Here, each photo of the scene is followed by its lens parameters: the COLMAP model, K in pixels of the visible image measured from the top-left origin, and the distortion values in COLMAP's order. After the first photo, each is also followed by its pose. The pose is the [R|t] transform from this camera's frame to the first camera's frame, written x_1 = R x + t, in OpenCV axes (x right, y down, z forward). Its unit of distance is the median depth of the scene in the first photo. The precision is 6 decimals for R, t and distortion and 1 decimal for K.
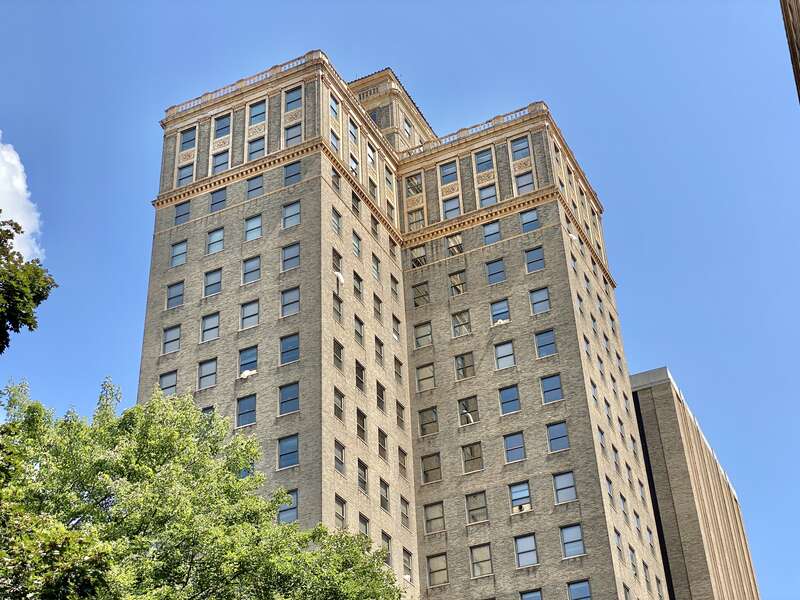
lens RADIAL K [[1213.6, 0, 399.1], [0, 1213.6, 300.7], [0, 0, 1]] dist [0.140474, 0.000000]
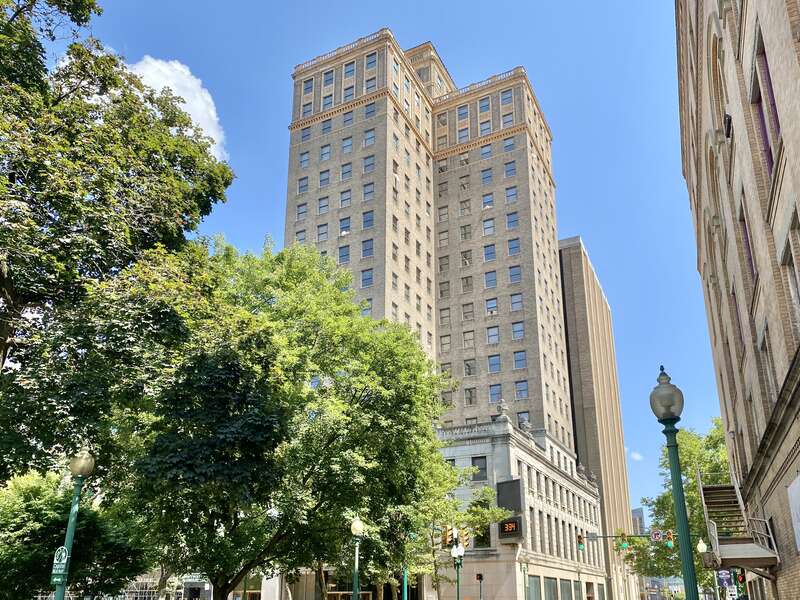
lens RADIAL K [[598.2, 0, 400.9], [0, 598.2, 299.5], [0, 0, 1]] dist [0.066485, -0.000181]
pose [[0.998647, 0.031827, -0.041122, -0.001900], [-0.025606, 0.989272, 0.143822, 0.027740], [0.045258, -0.142574, 0.988749, 0.115125]]
